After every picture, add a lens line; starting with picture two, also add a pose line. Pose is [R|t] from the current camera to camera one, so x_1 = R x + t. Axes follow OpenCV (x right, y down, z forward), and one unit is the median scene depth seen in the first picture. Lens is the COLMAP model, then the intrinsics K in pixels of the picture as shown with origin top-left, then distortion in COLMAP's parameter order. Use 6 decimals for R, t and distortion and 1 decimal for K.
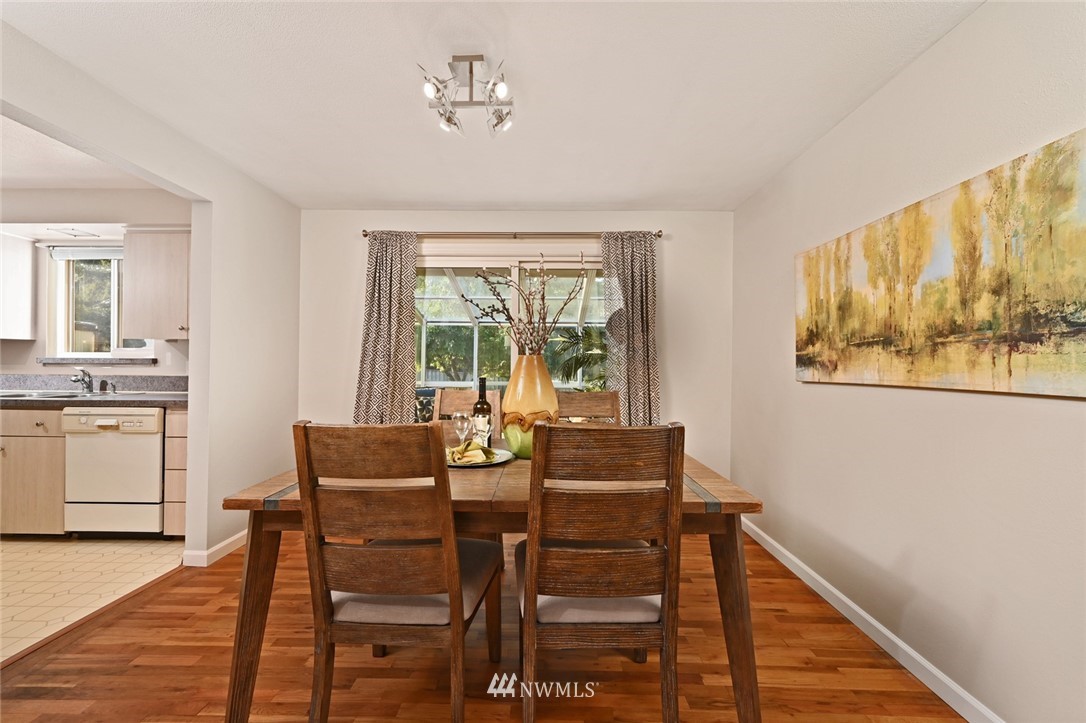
lens RADIAL K [[432.3, 0, 543.3], [0, 432.3, 366.0], [0, 0, 1]] dist [0.001865, -0.000102]
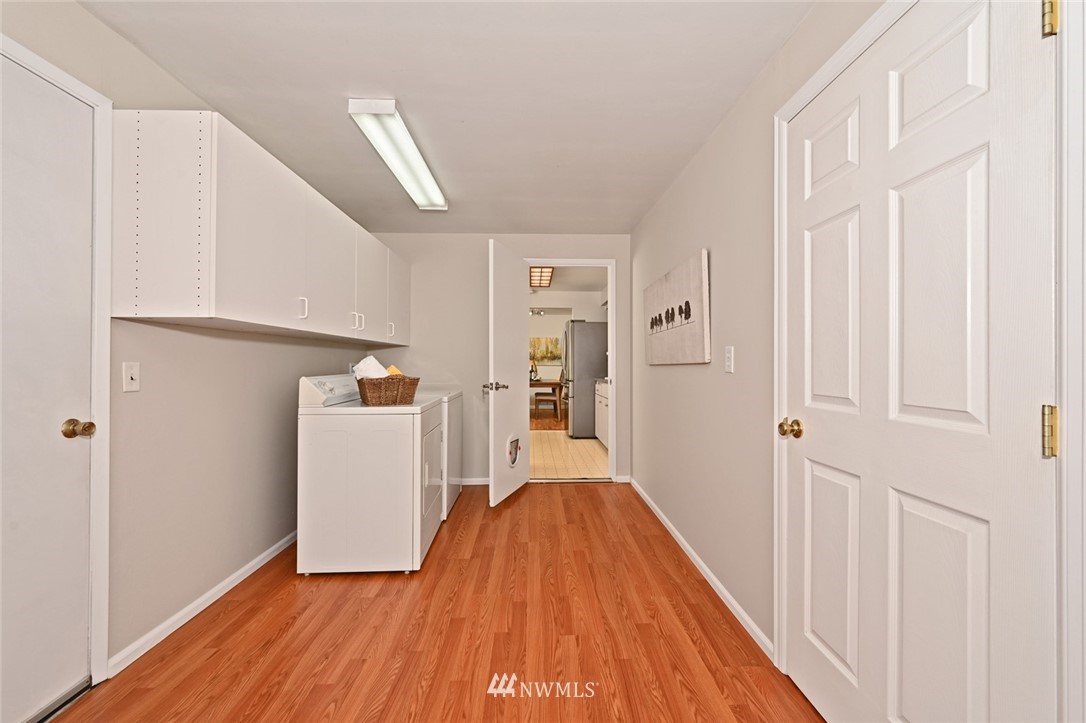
lens RADIAL K [[432.3, 0, 544.1], [0, 432.3, 361.4], [0, 0, 1]] dist [0.001865, -0.000102]
pose [[-0.040842, -0.001718, 0.999164, -4.500424], [-0.000670, 0.999998, 0.001692, -0.019616], [-0.999165, -0.000600, -0.040843, 0.928876]]
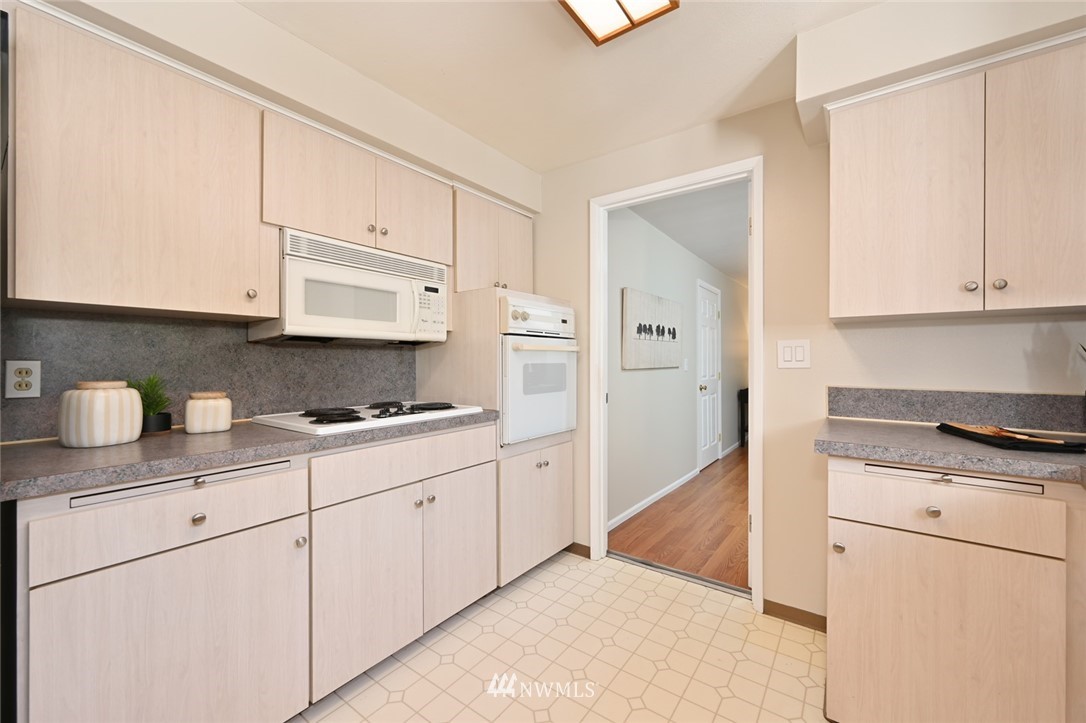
lens RADIAL K [[432.3, 0, 542.6], [0, 432.3, 362.6], [0, 0, 1]] dist [0.001865, -0.000102]
pose [[-0.579875, -0.008469, -0.814661, -1.379835], [-0.005657, 0.999964, -0.006368, -0.016352], [0.814685, 0.000916, -0.579902, 1.116375]]
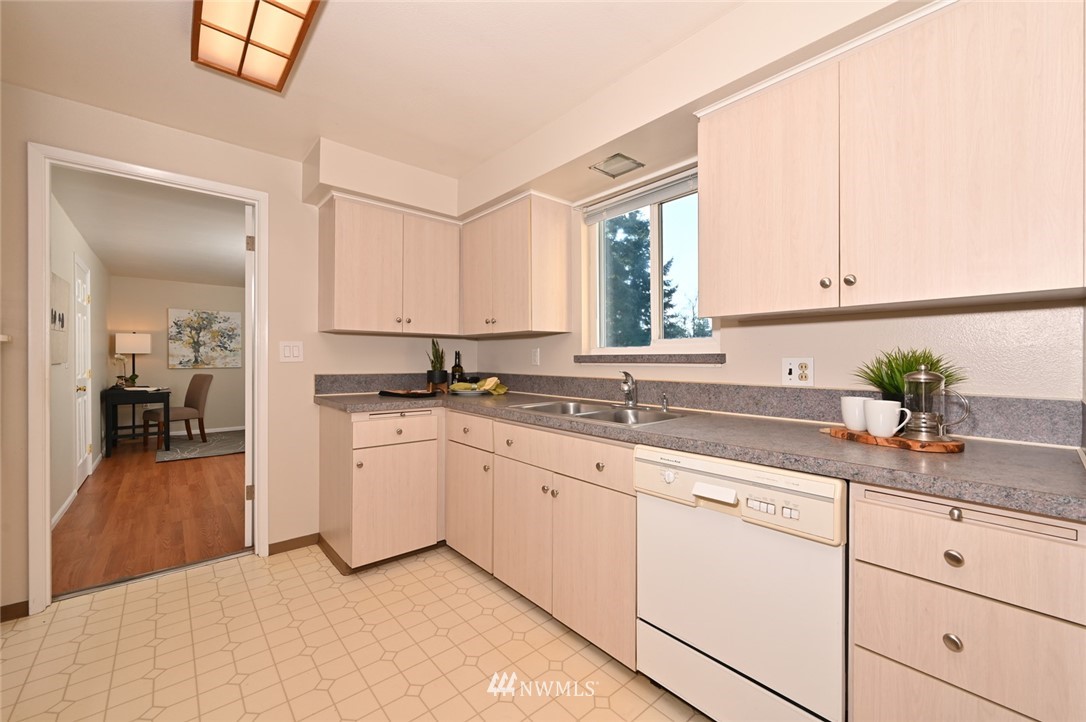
lens RADIAL K [[433.9, 0, 544.9], [0, 433.9, 360.1], [0, 0, 1]] dist [-0.006725, 0.000528]
pose [[0.666744, -0.004123, -0.745275, -1.025610], [0.003884, 0.999990, -0.002057, -0.013524], [0.745277, -0.001523, 0.666754, 0.728519]]
